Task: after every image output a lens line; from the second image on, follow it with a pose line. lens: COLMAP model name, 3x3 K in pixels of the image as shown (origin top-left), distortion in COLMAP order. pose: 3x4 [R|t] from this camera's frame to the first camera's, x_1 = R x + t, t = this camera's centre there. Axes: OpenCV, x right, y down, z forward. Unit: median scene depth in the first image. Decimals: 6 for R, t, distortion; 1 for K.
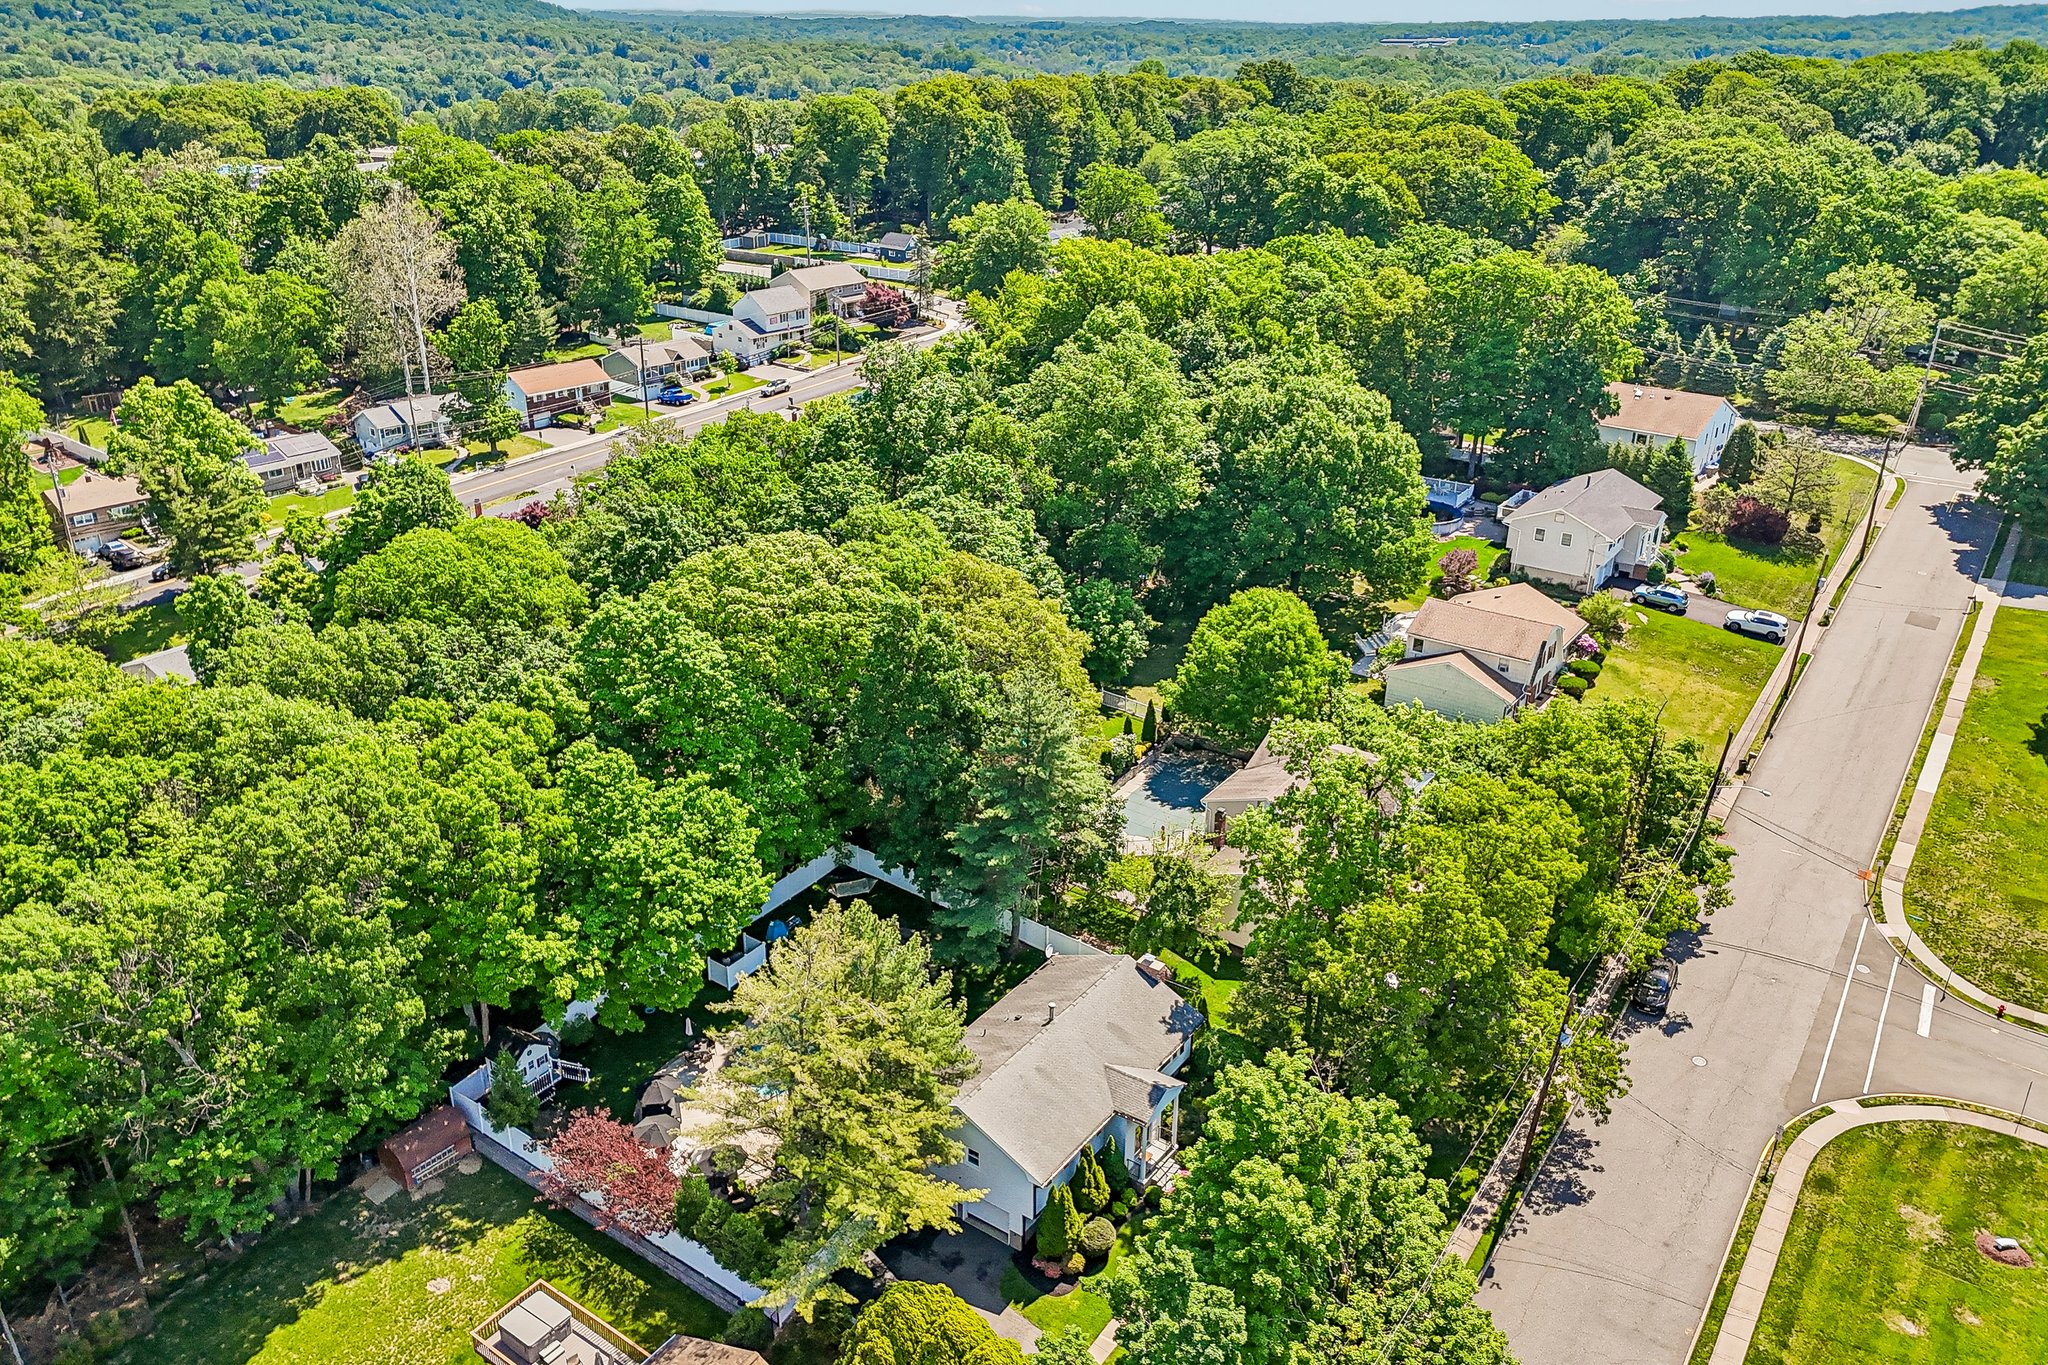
lens RADIAL K [[1462.6, 0, 1012.3], [0, 1462.6, 708.8], [0, 0, 1]] dist [0.087155, -0.112898]
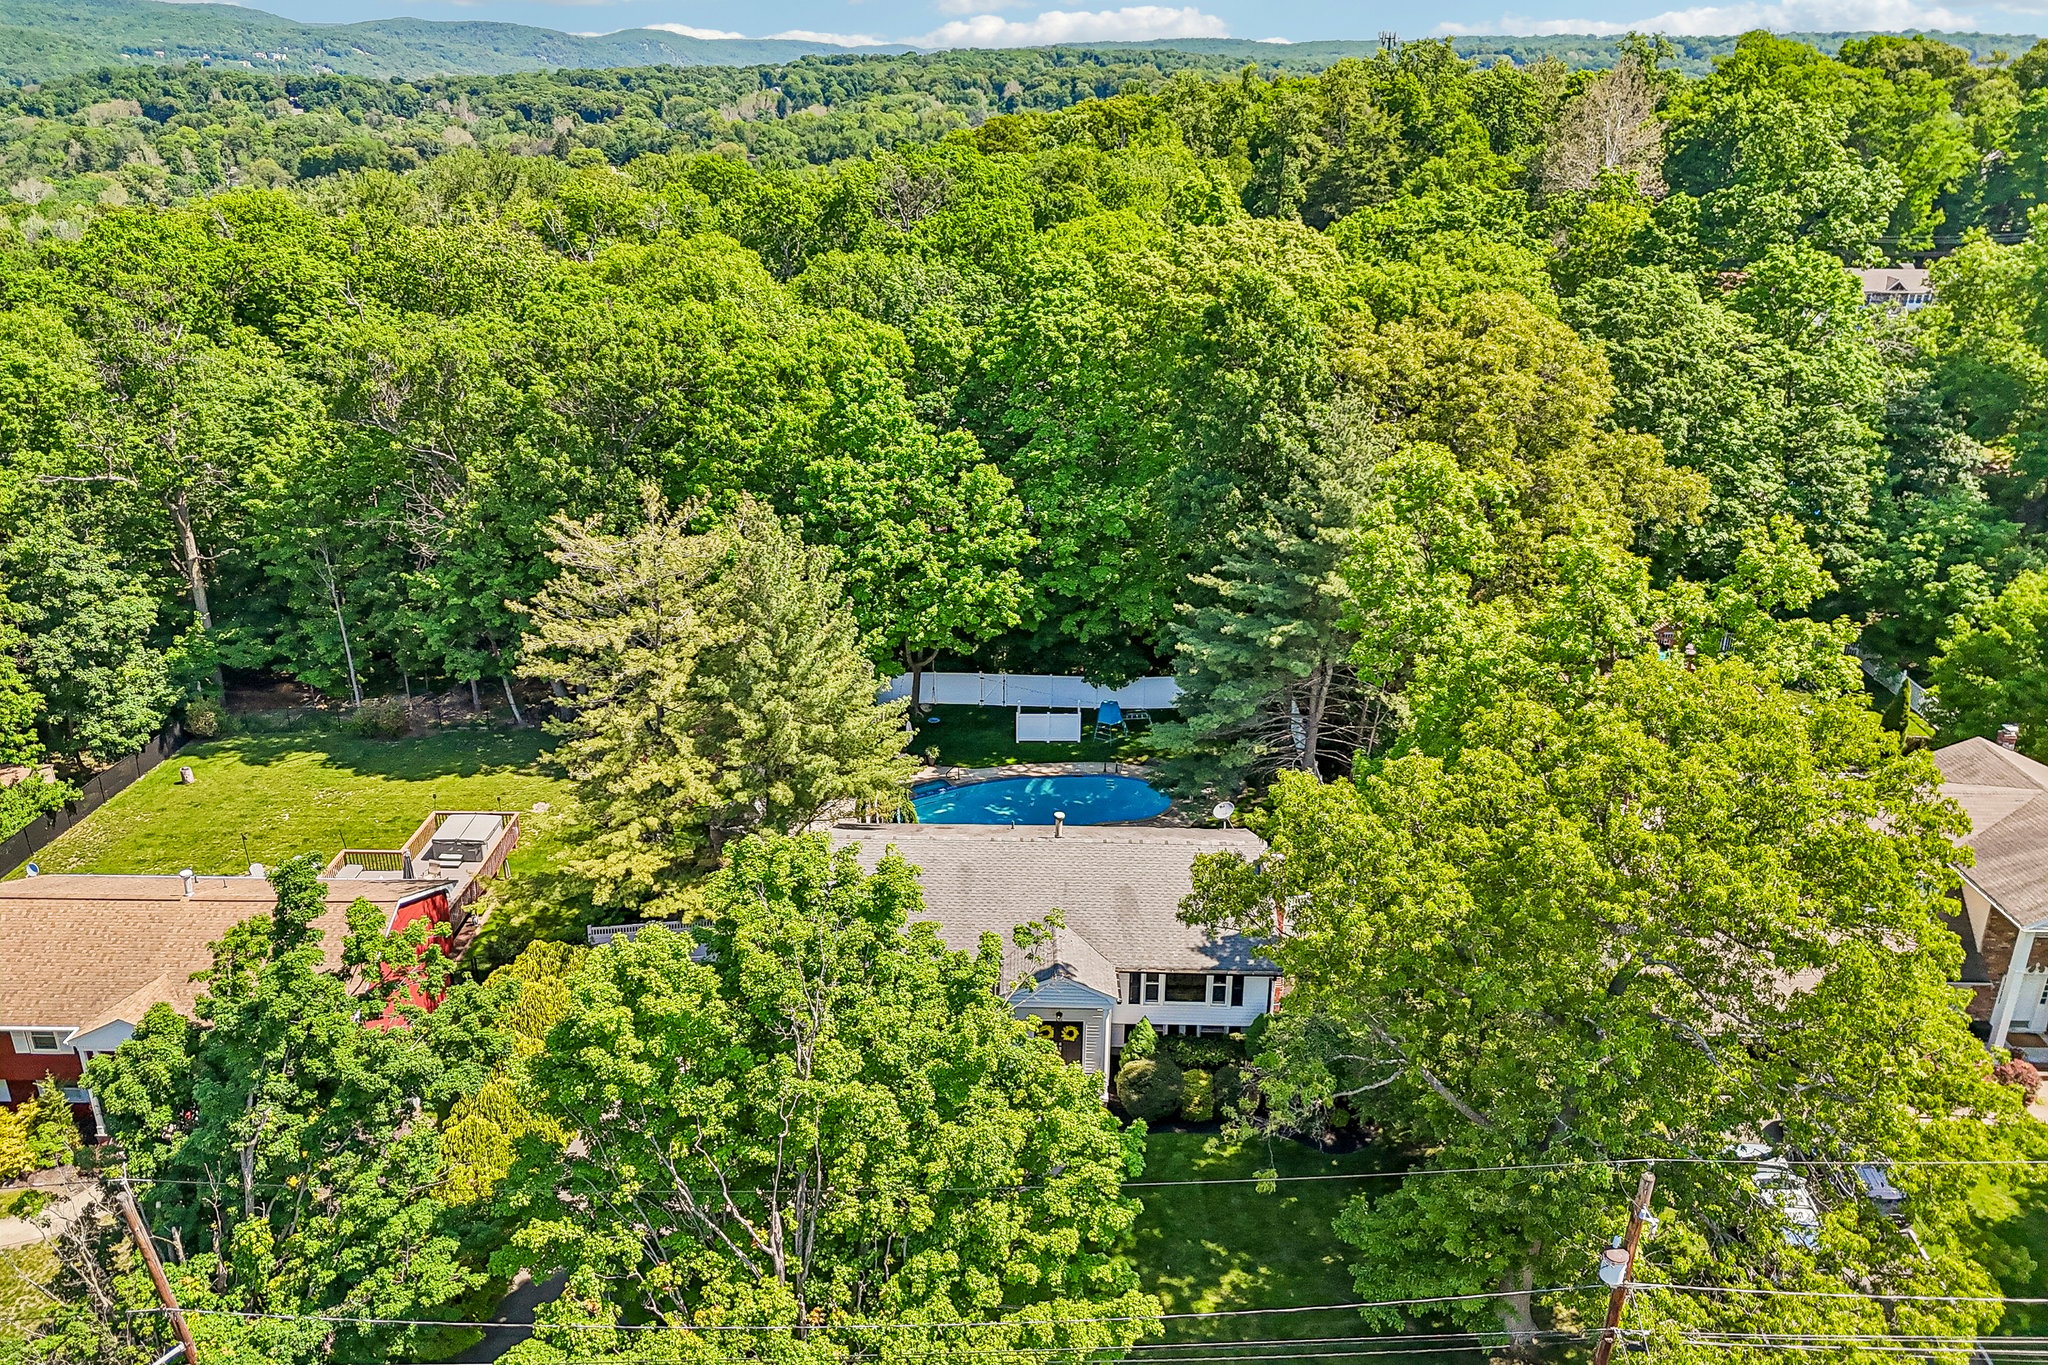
lens RADIAL K [[1504.2, 0, 1024.0], [0, 1504.2, 682.5], [0, 0, 1]] dist [0.020624, -0.010688]
pose [[0.567051, 0.305320, -0.765005, 0.355589], [-0.348728, 0.930406, 0.112842, 0.049602], [0.746218, 0.202791, 0.634061, 0.367938]]
